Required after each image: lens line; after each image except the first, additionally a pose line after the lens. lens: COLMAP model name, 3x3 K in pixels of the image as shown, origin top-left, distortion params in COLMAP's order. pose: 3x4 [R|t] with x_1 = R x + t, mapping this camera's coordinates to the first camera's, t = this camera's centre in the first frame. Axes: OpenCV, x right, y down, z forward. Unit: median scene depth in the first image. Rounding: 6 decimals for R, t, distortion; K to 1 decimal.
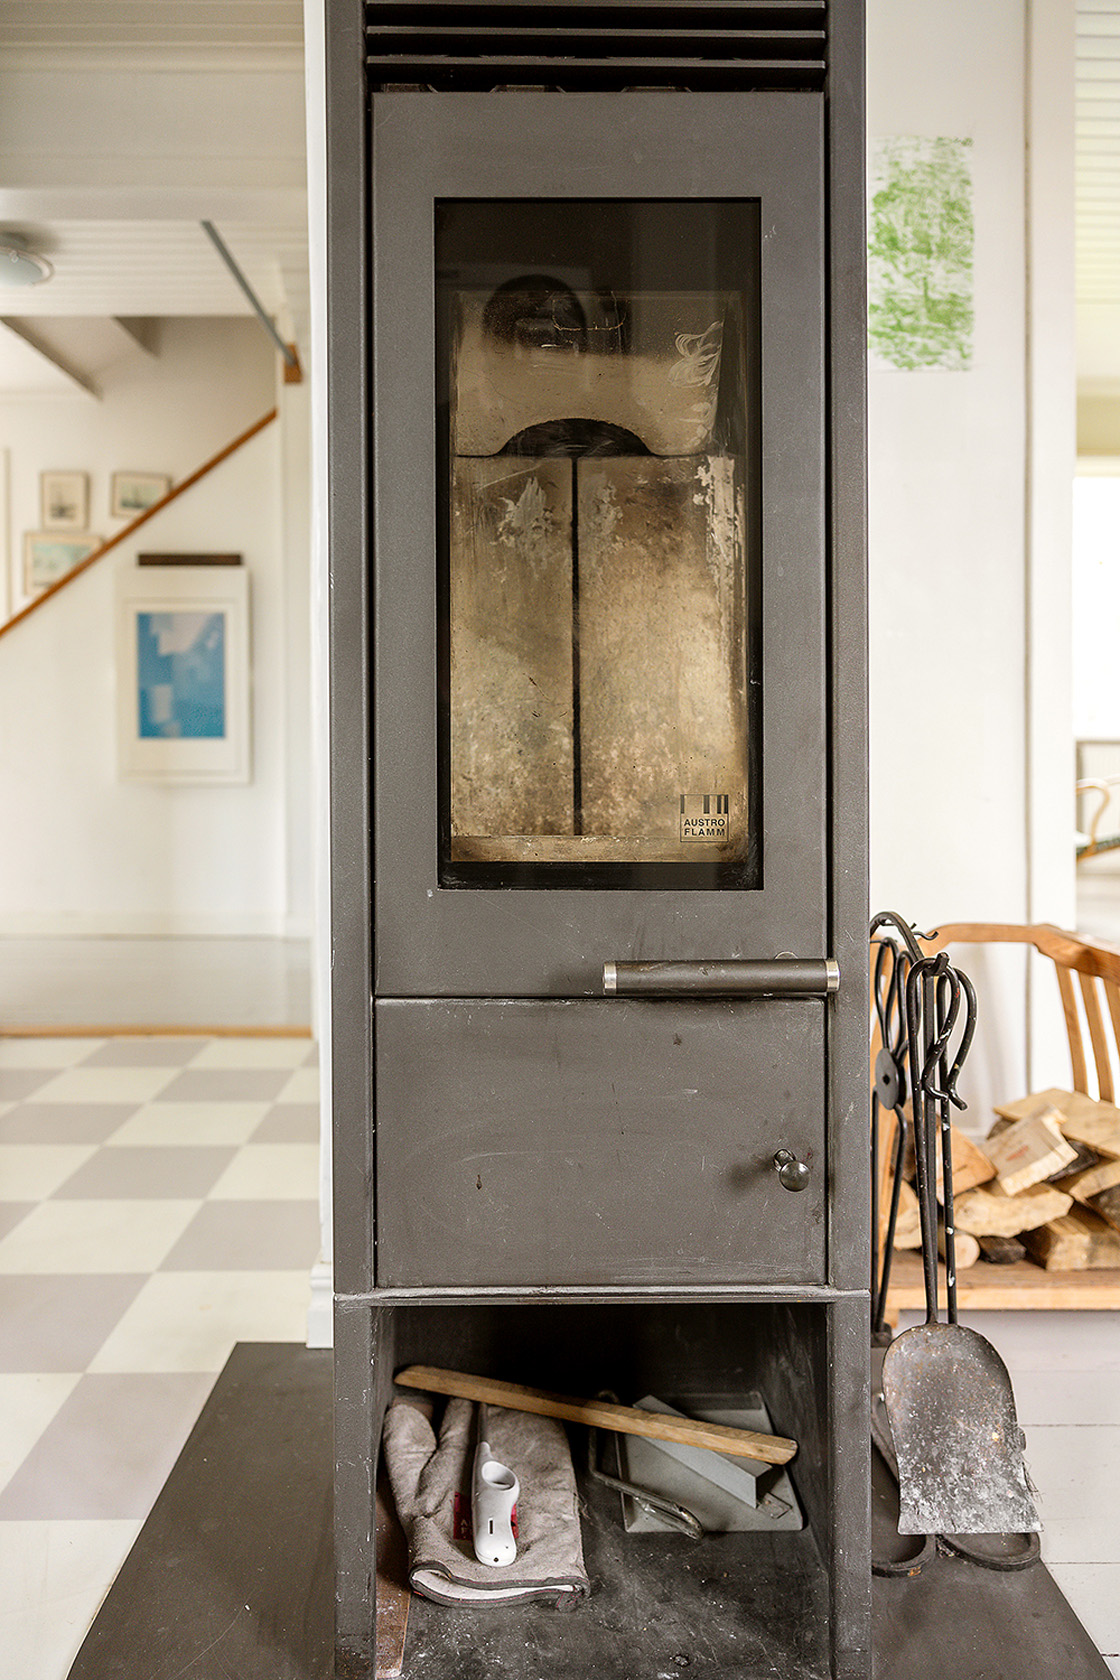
lens RADIAL K [[1186.7, 0, 560.0], [0, 1186.7, 840.0], [0, 0, 1]] dist [-0.007322, -0.003365]
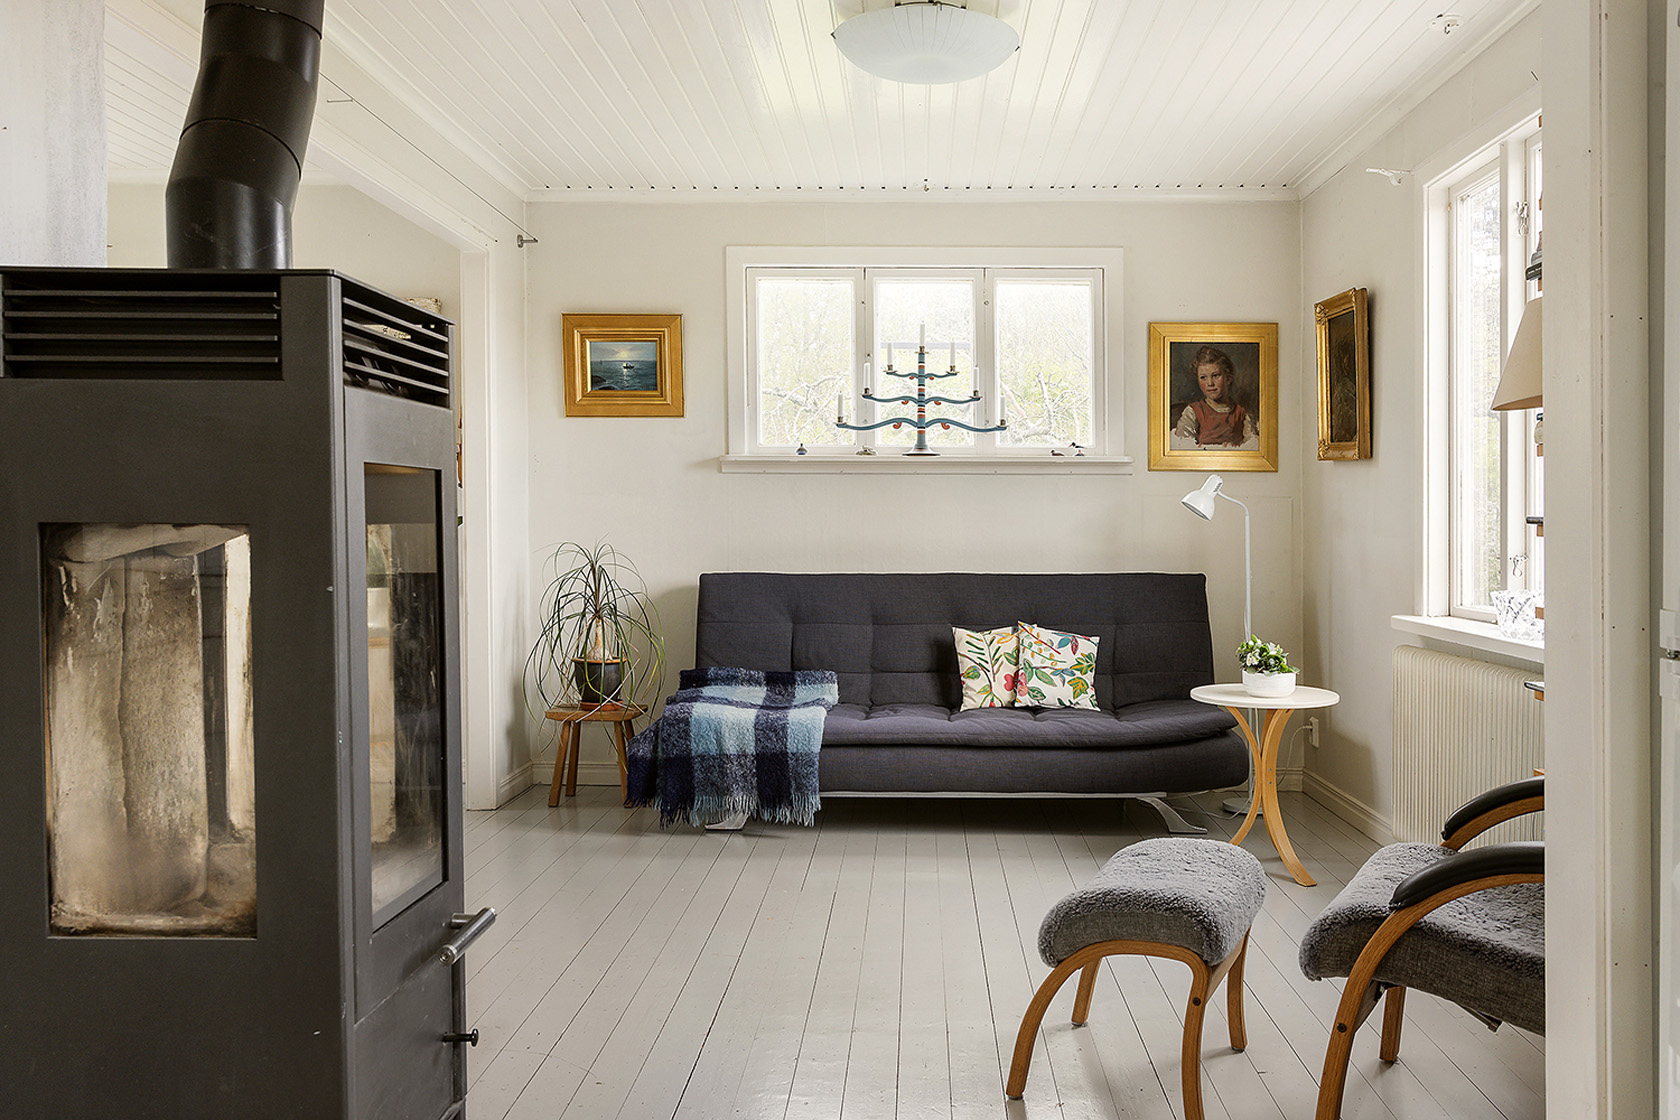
lens RADIAL K [[1398.9, 0, 840.0], [0, 1398.9, 560.0], [0, 0, 1]] dist [0.002132, 0.001870]
pose [[0.069152, -0.021492, 0.997375, -1.264427], [0.018741, 0.999619, 0.020241, -0.334244], [-0.997430, 0.017292, 0.069528, 0.233607]]
